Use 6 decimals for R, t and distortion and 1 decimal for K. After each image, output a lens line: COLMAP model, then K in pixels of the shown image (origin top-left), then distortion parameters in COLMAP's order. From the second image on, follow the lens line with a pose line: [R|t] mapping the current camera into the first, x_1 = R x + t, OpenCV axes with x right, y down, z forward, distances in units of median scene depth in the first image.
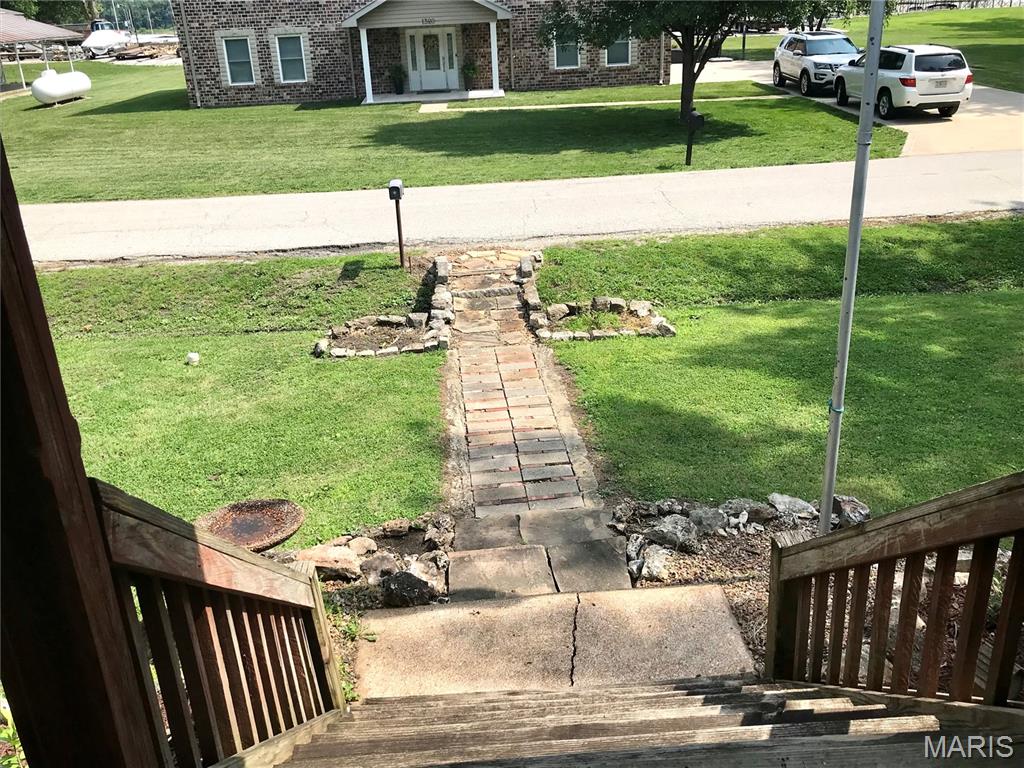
lens RADIAL K [[848.5, 0, 513.9], [0, 848.5, 393.0], [0, 0, 1]] dist [0.028277, -0.005842]
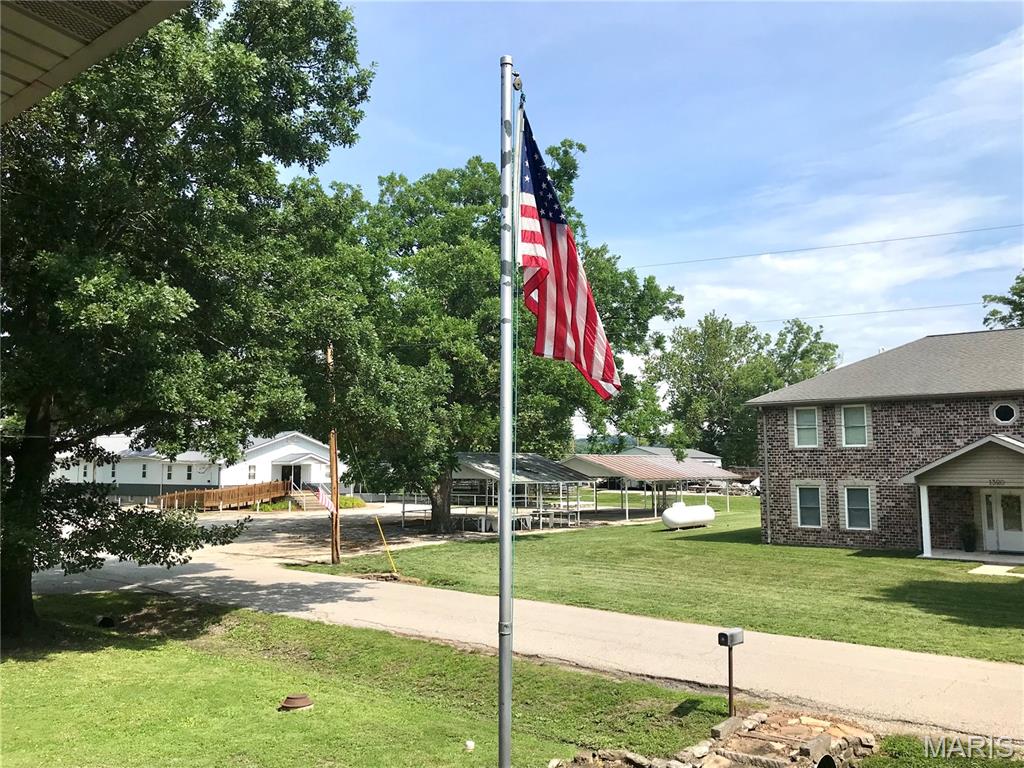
lens RADIAL K [[848.5, 0, 516.5], [0, 848.5, 388.9], [0, 0, 1]] dist [0.028277, -0.005842]
pose [[0.756409, -0.016830, -0.653882, 0.106230], [-0.299579, 0.879743, -0.369195, -0.014336], [0.581462, 0.475152, 0.660403, 0.011139]]
